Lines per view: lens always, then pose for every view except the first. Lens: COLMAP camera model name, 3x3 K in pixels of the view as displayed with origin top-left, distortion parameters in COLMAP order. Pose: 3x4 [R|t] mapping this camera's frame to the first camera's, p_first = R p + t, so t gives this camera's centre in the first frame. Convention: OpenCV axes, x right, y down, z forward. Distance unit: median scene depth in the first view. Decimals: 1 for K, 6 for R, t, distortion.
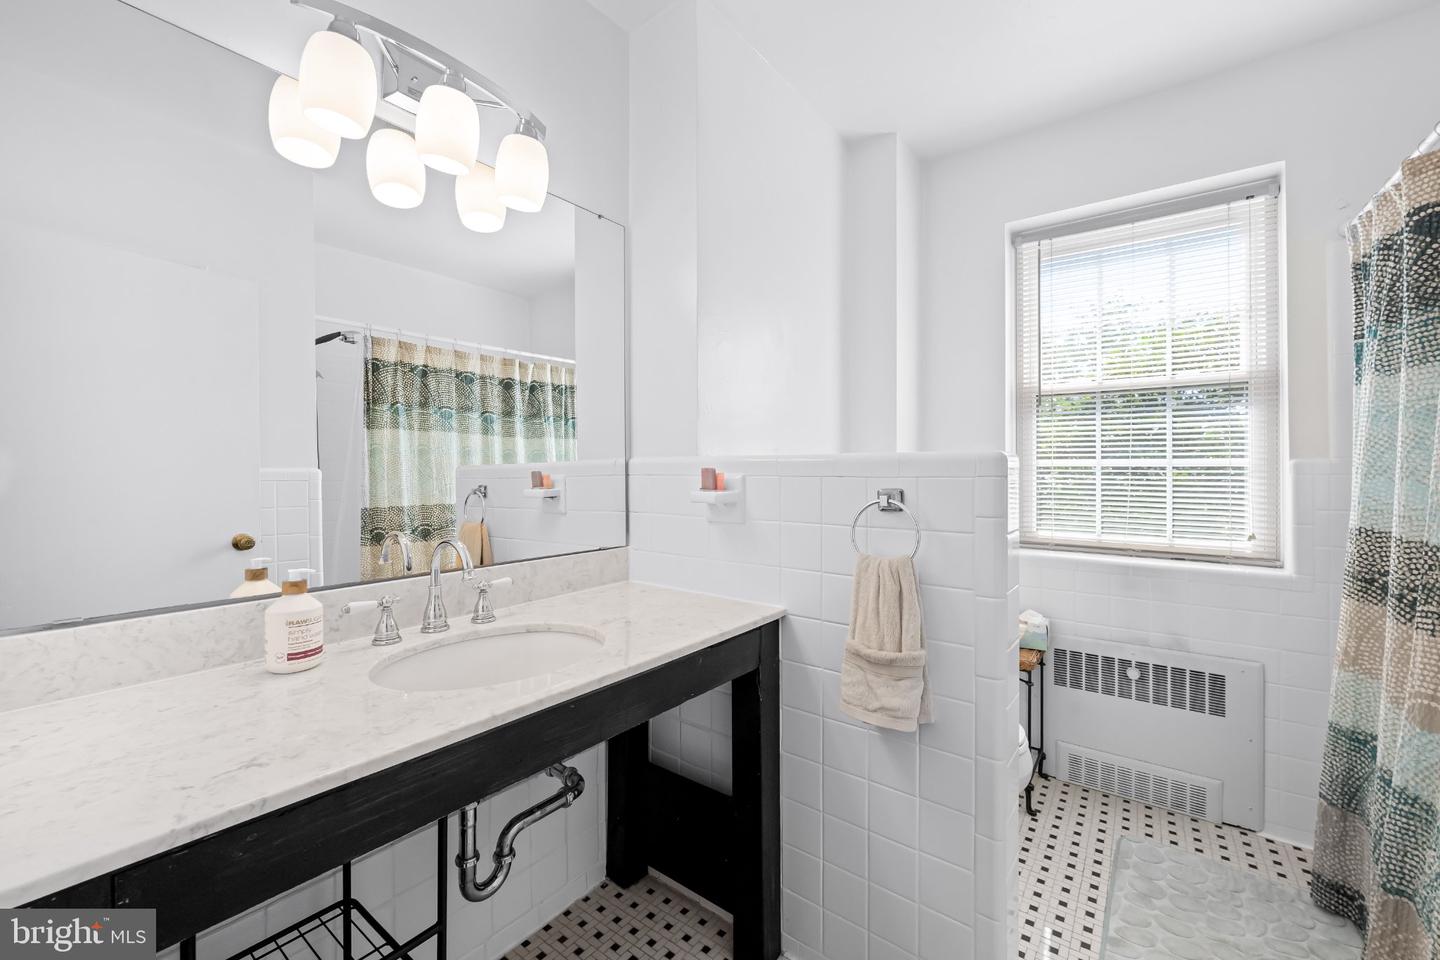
lens RADIAL K [[583.9, 0, 717.6], [0, 583.9, 471.5], [0, 0, 1]] dist [-0.005459, 0.000118]
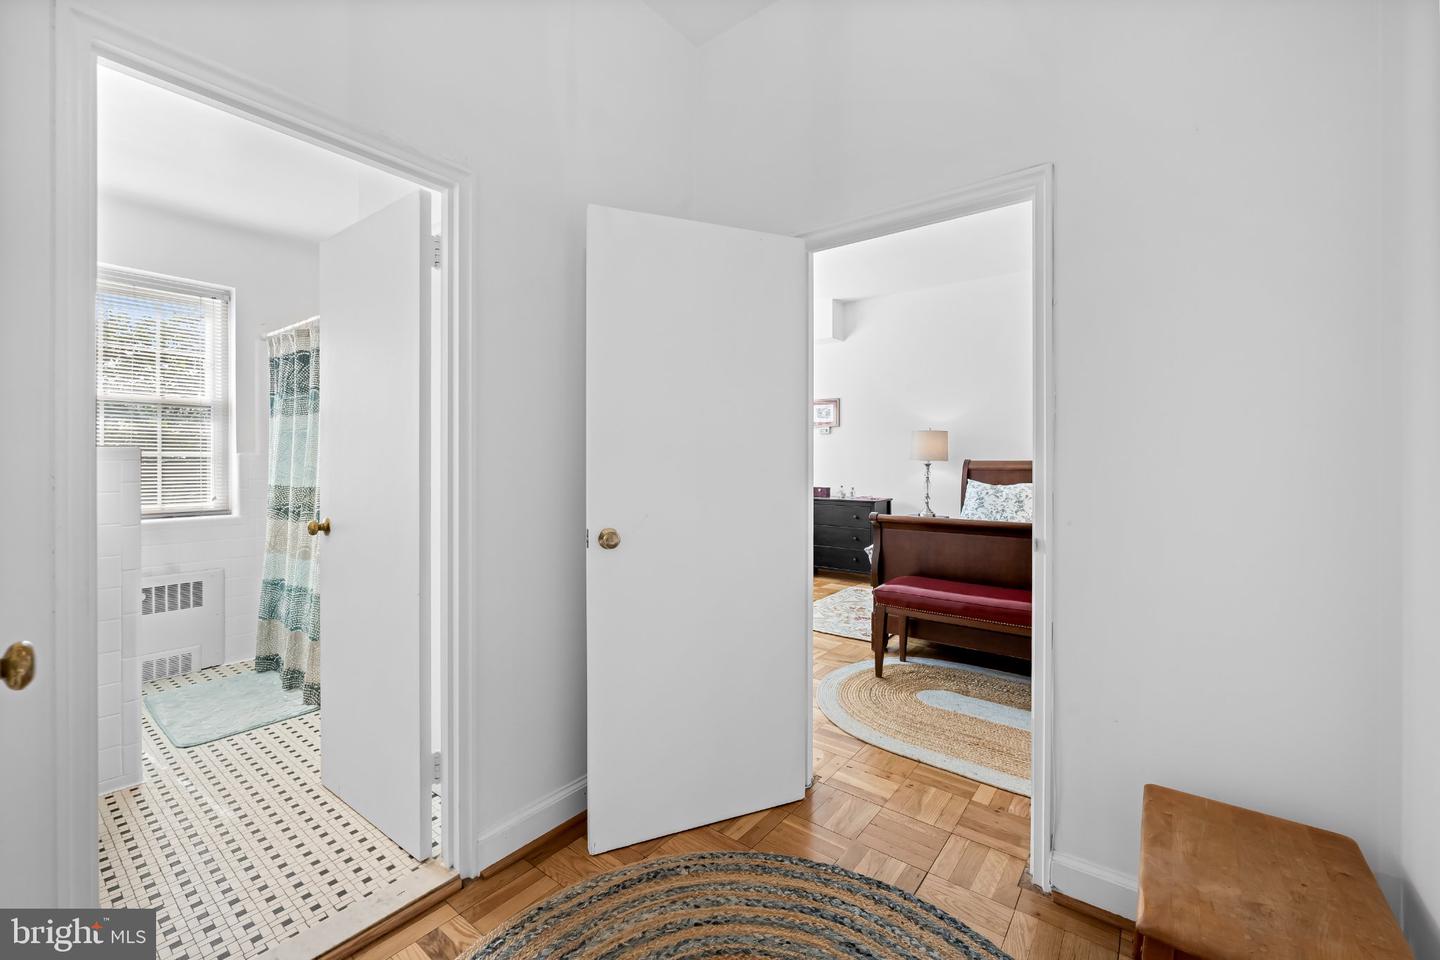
lens RADIAL K [[583.9, 0, 721.9], [0, 583.9, 454.3], [0, 0, 1]] dist [-0.005459, 0.000118]
pose [[0.010978, 0.010214, 0.999888, -1.069345], [0.004981, 0.999935, -0.010269, 0.011850], [-0.999927, 0.005093, 0.010926, -0.703221]]
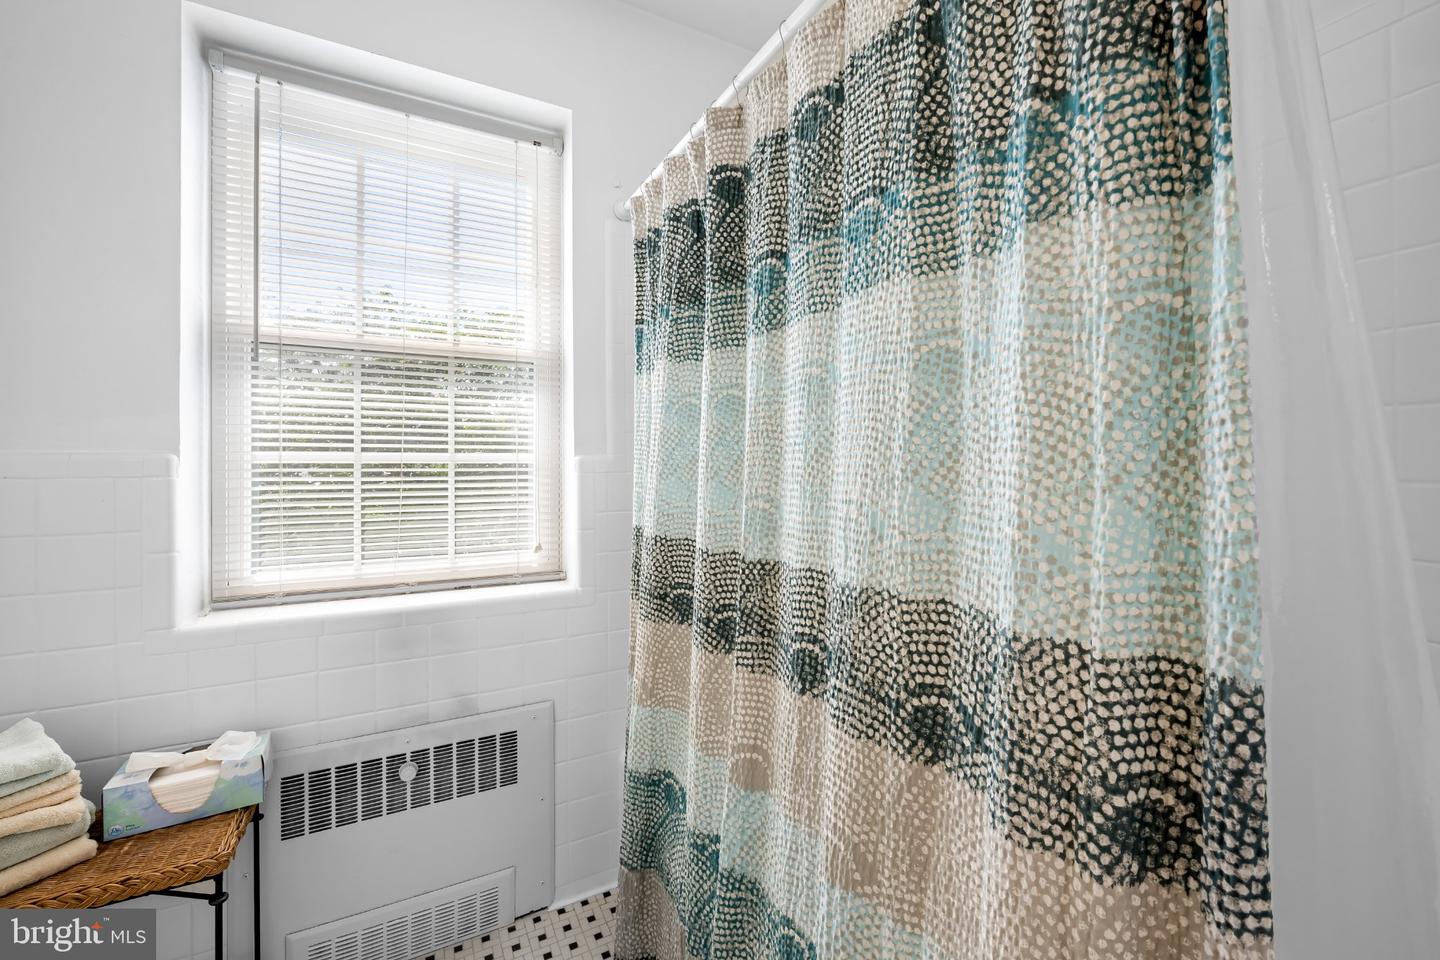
lens RADIAL K [[583.9, 0, 724.0], [0, 583.9, 472.4], [0, 0, 1]] dist [-0.005459, 0.000118]
pose [[0.428321, -0.002980, 0.903622, 0.381156], [-0.002338, 0.999988, 0.004406, -0.002391], [-0.903624, -0.003999, 0.428308, 0.553993]]
